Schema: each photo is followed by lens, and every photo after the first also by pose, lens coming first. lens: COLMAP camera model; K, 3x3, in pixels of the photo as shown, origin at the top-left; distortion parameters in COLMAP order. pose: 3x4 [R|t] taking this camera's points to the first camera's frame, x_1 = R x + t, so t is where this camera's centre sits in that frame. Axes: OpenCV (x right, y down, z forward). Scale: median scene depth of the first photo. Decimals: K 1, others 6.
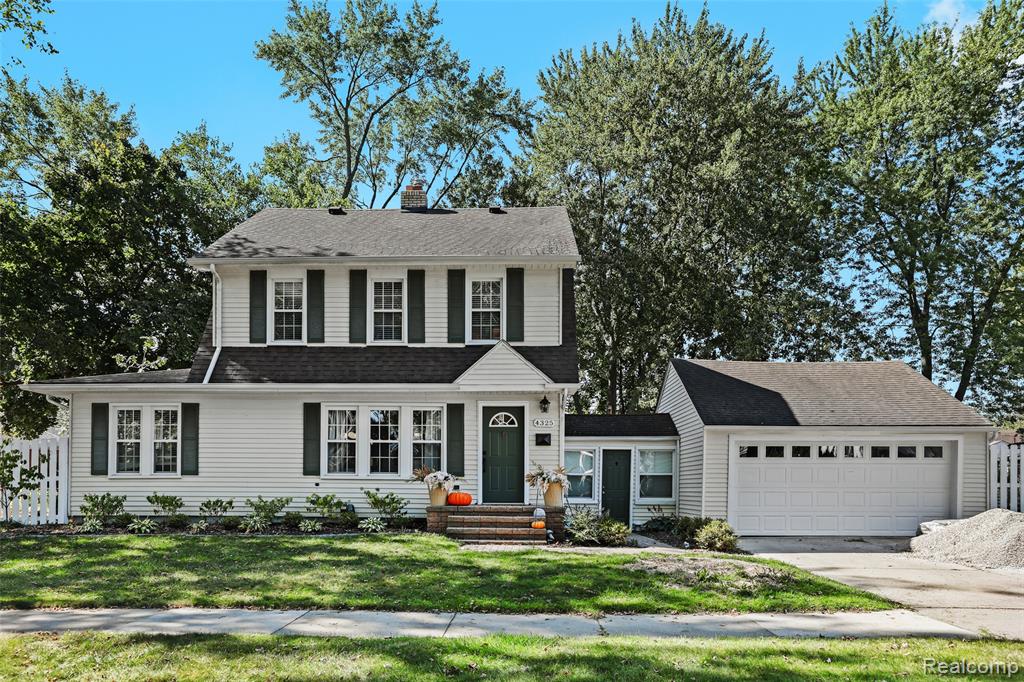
lens RADIAL K [[575.3, 0, 518.3], [0, 575.3, 487.3], [0, 0, 1]] dist [0.003680, -0.000367]
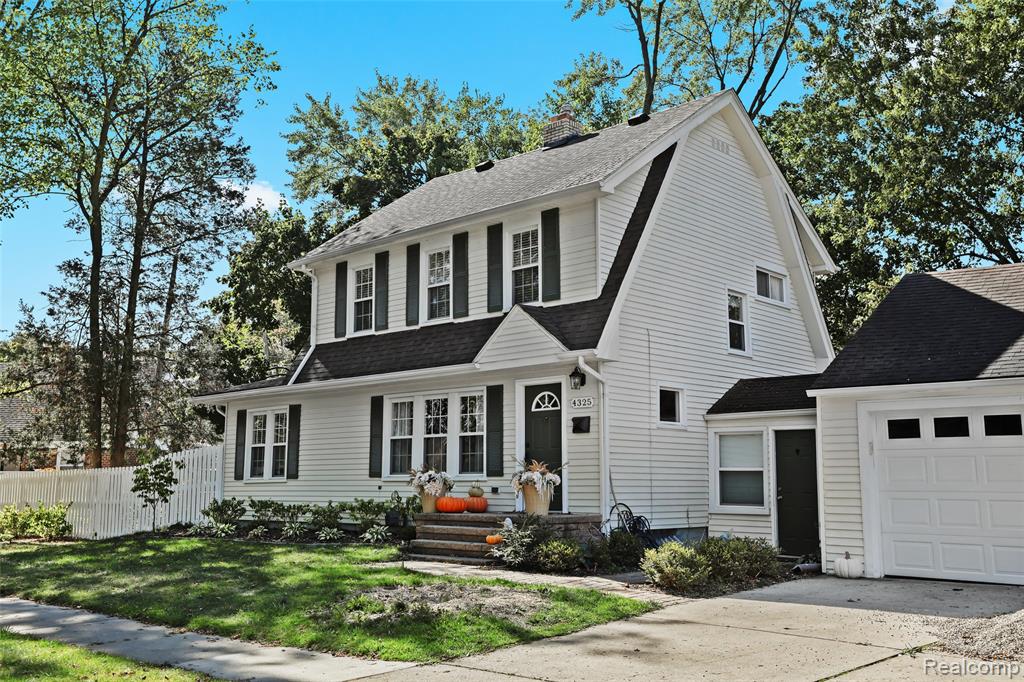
lens RADIAL K [[965.9, 0, 503.4], [0, 965.9, 343.3], [0, 0, 1]] dist [0.055254, 0.000000]
pose [[0.755904, -0.101058, -0.646836, 0.779791], [0.001775, 0.988327, -0.152336, 0.002815], [0.654680, 0.114003, 0.747260, -0.013874]]
